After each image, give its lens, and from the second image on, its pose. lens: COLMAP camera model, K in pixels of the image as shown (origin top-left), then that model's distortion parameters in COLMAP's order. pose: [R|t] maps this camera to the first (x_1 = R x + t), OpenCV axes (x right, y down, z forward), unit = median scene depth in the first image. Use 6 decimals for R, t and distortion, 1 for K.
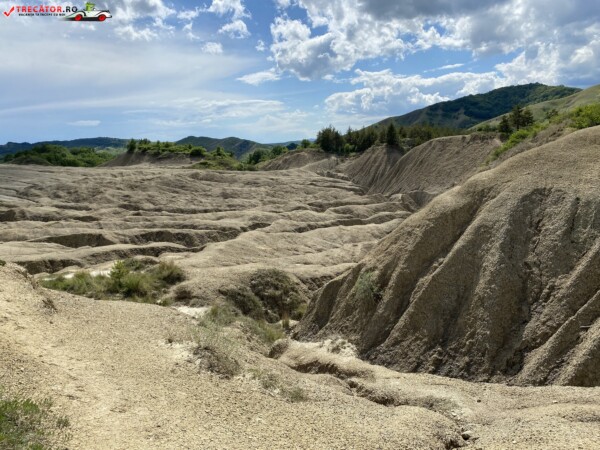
lens RADIAL K [[453.0, 0, 294.8], [0, 453.0, 227.3], [0, 0, 1]] dist [0.034268, -0.035052]
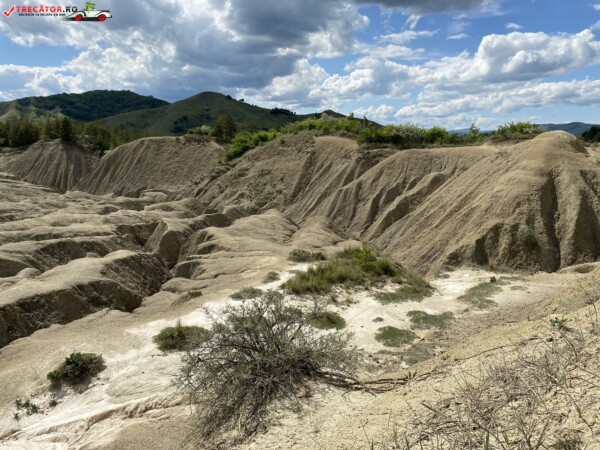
lens RADIAL K [[453.0, 0, 297.9], [0, 453.0, 224.0], [0, 0, 1]] dist [0.034268, -0.035052]
pose [[0.656339, -0.078647, 0.750356, -0.184976], [0.087598, 0.995769, 0.027747, -0.002478], [-0.749364, 0.047518, 0.660451, 0.067725]]
